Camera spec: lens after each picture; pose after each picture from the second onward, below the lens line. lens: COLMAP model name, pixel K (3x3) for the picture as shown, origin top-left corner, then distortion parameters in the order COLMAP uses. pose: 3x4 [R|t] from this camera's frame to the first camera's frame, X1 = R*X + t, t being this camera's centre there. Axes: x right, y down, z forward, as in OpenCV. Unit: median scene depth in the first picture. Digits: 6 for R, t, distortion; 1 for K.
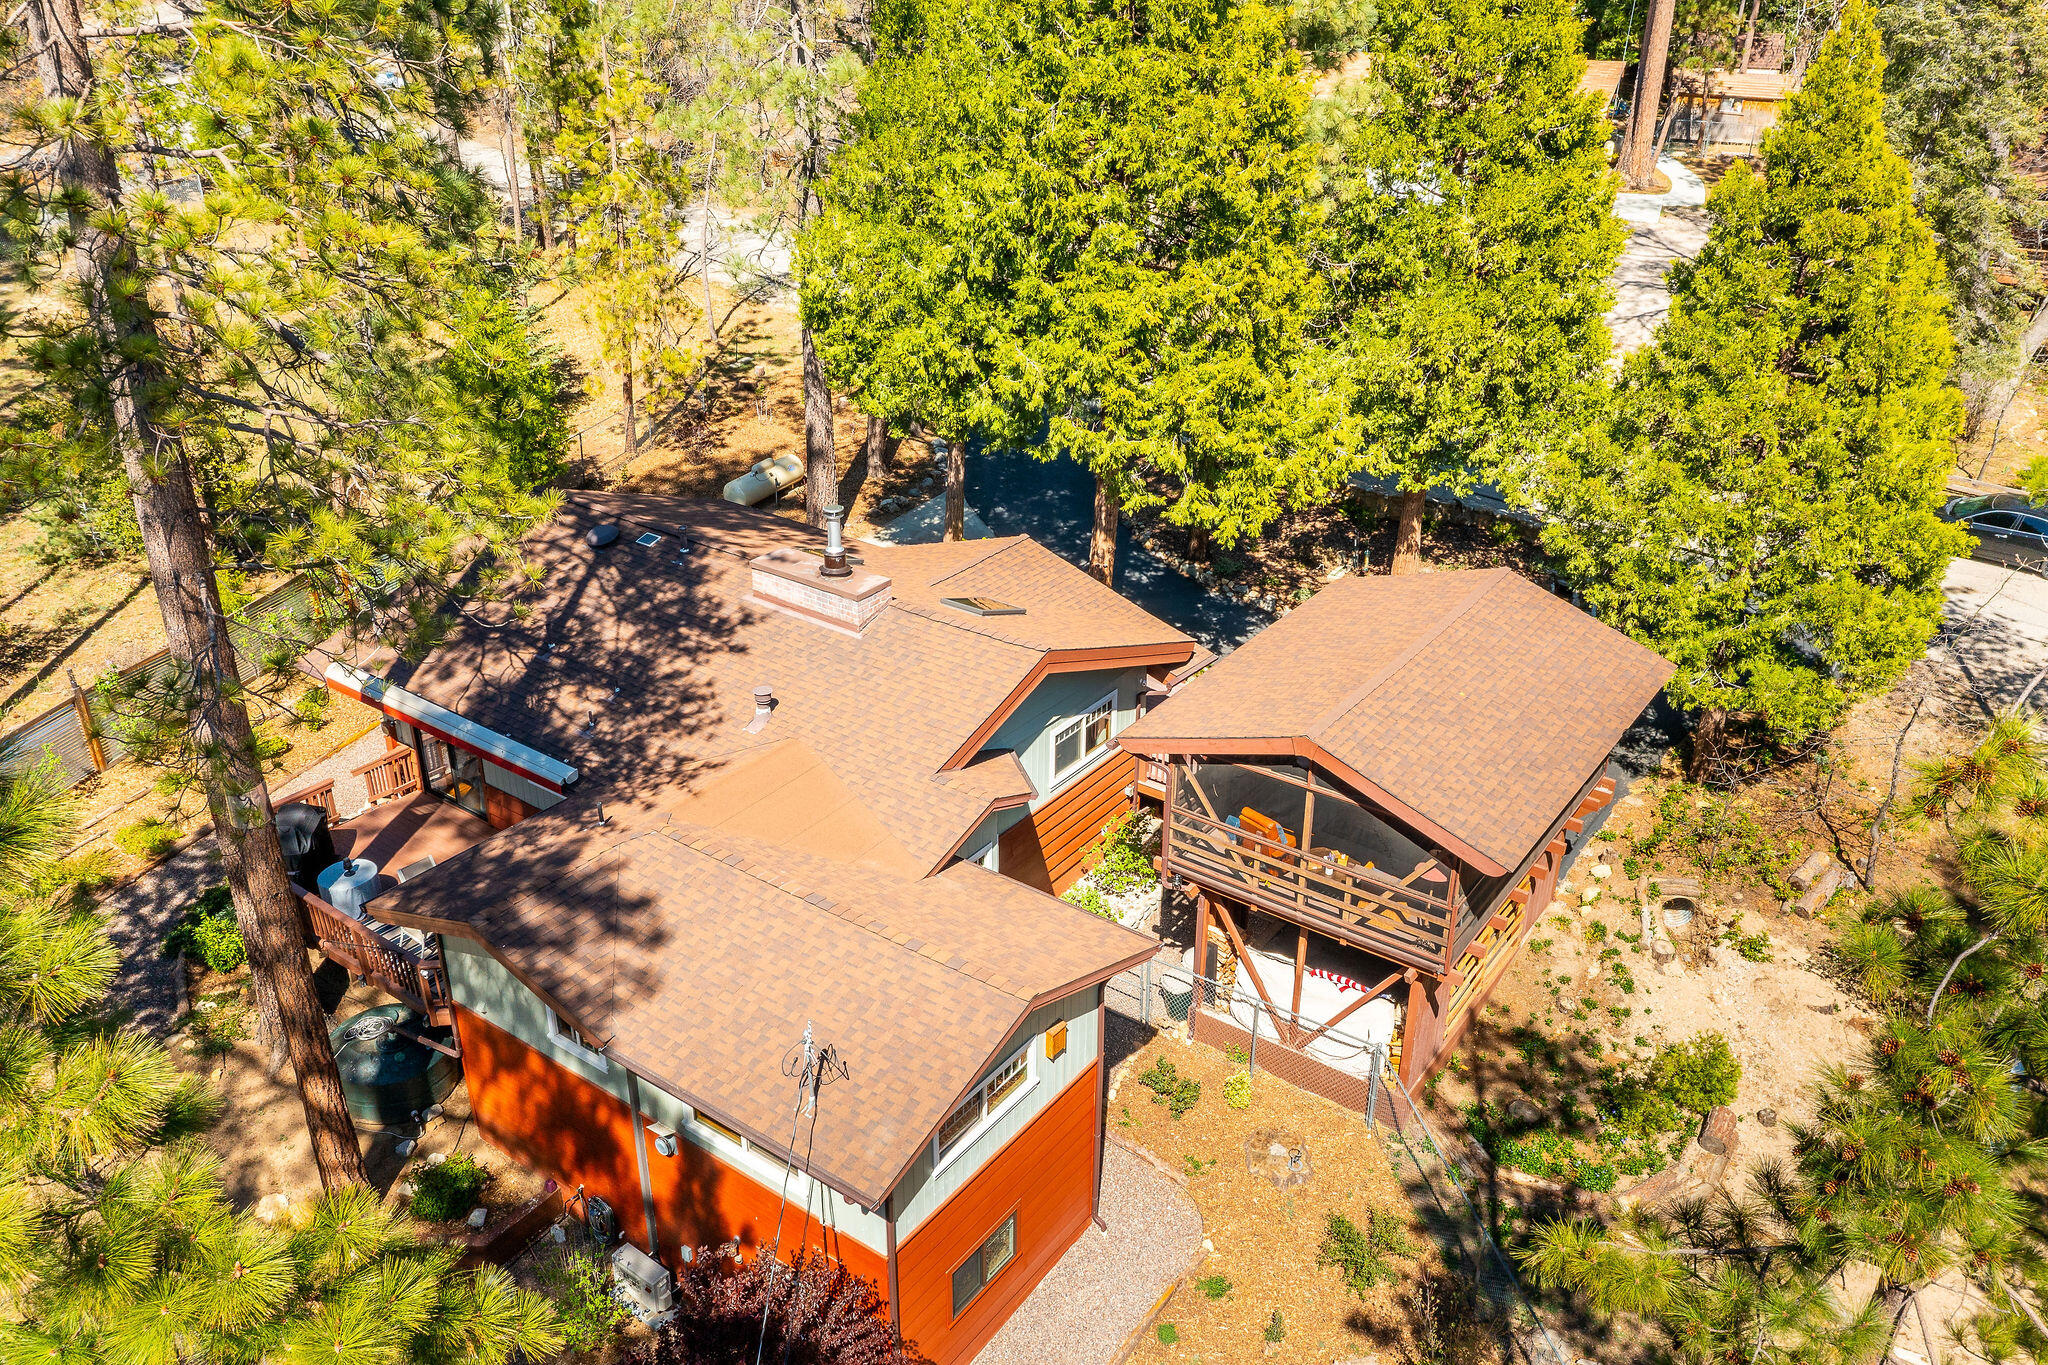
lens RADIAL K [[1596.4, 0, 1004.8], [0, 1596.4, 664.6], [0, 0, 1]] dist [-0.003450, -0.004042]
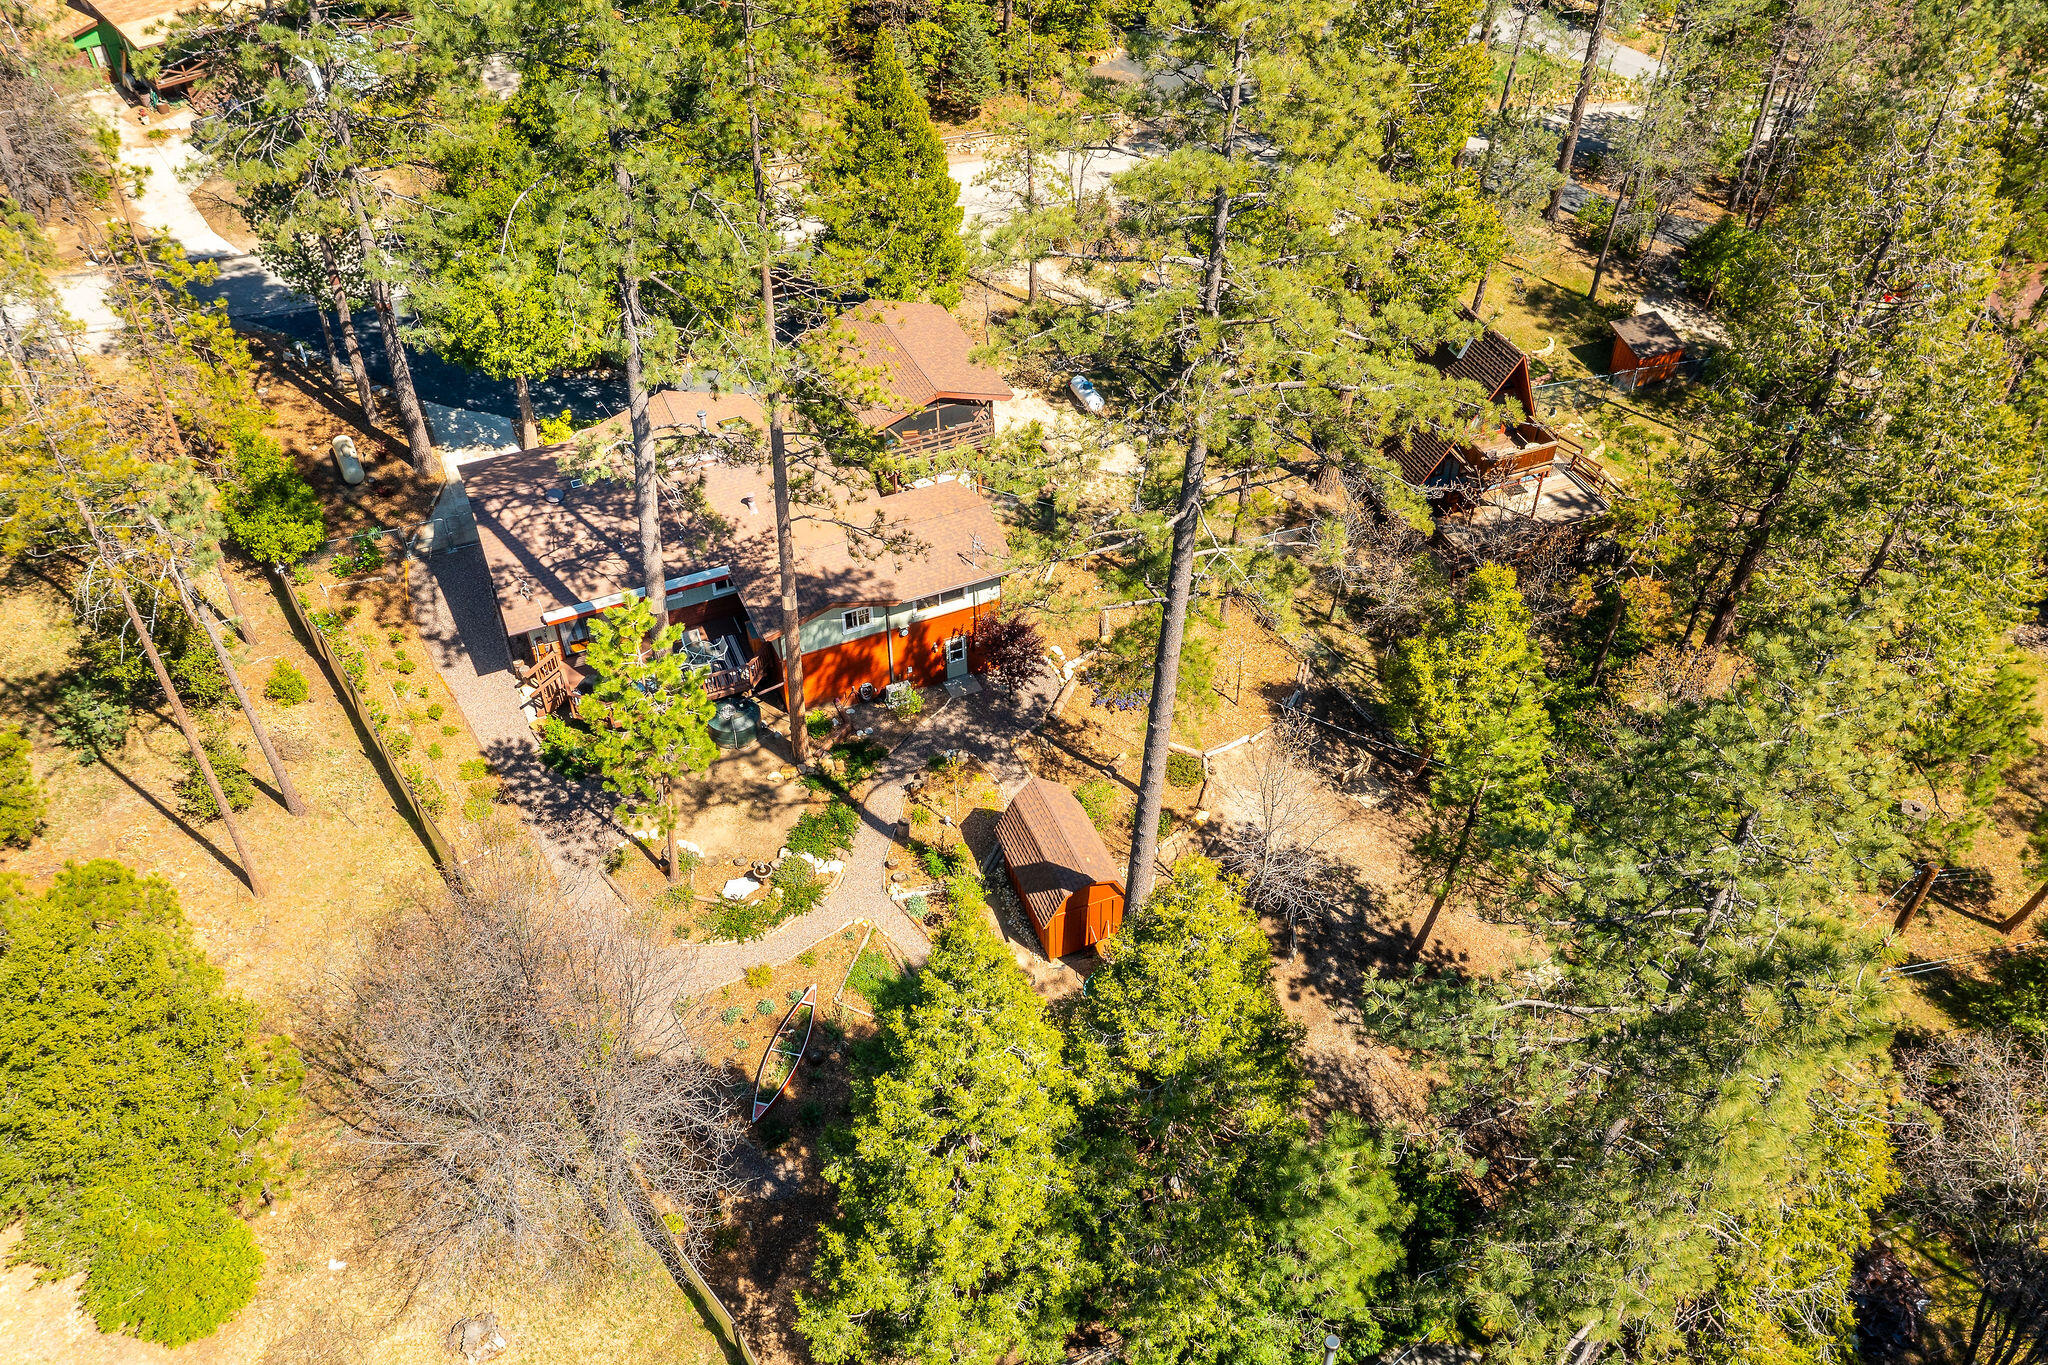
lens RADIAL K [[1623.2, 0, 1024.0], [0, 1623.2, 682.5], [0, 0, 1]] dist [-0.002043, 0.000793]
pose [[0.496046, -0.591969, 0.635225, -1.325289], [0.385342, 0.805671, 0.449895, -0.552961], [-0.778107, 0.021610, 0.627760, -0.619842]]
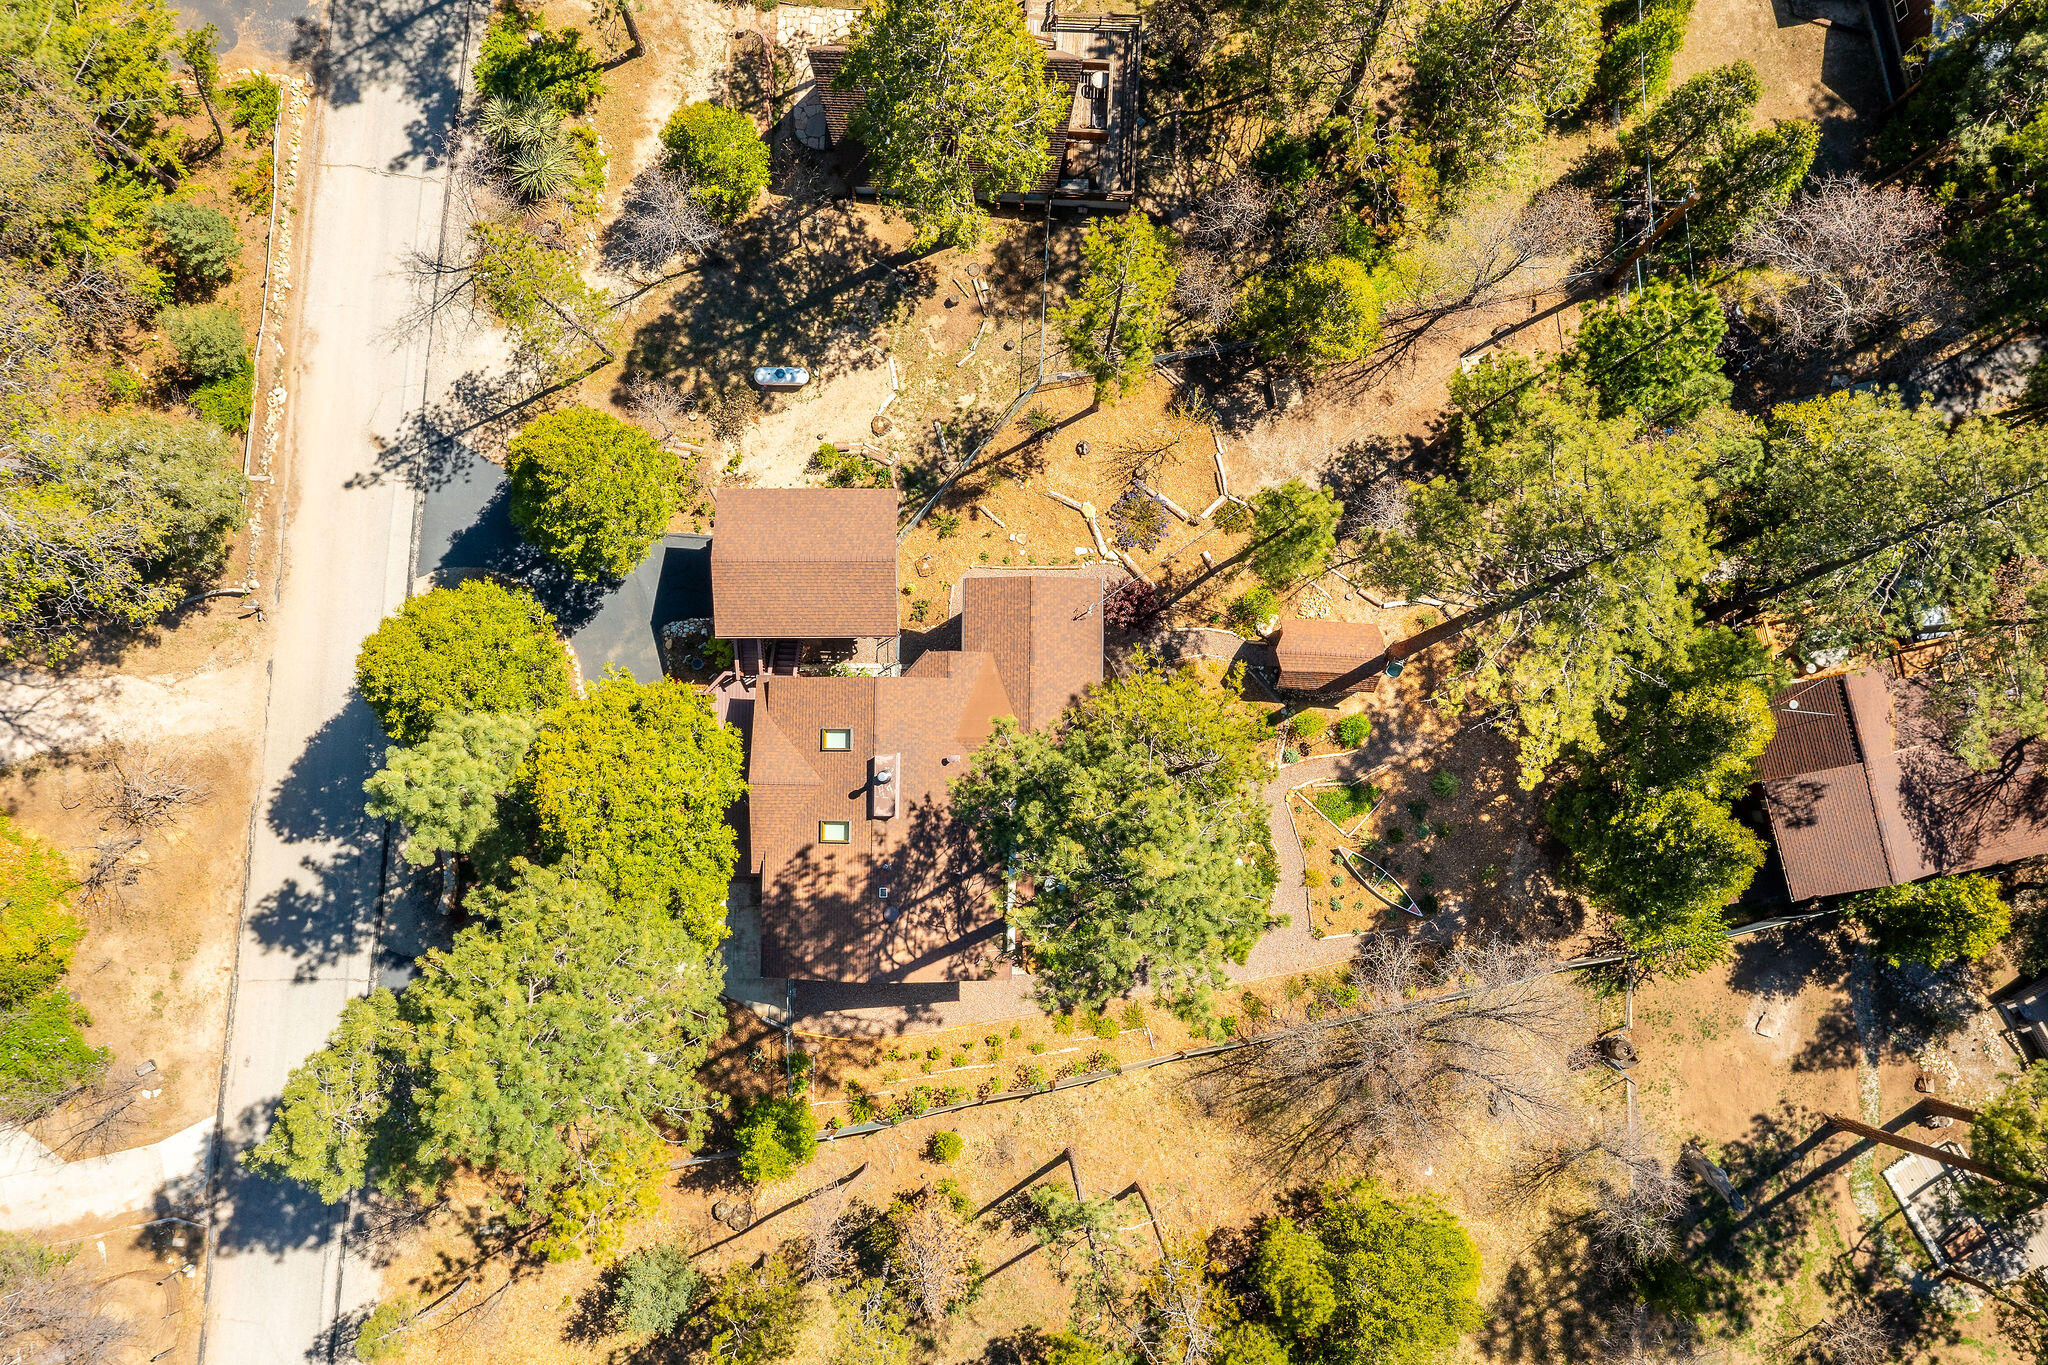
lens RADIAL K [[1623.2, 0, 1024.0], [0, 1623.2, 682.5], [0, 0, 1]] dist [-0.002043, 0.000793]
pose [[-0.589607, -0.806769, 0.038564, -0.183586], [0.357350, -0.217746, 0.908233, -1.984213], [-0.724337, 0.549282, 0.416684, -0.228221]]
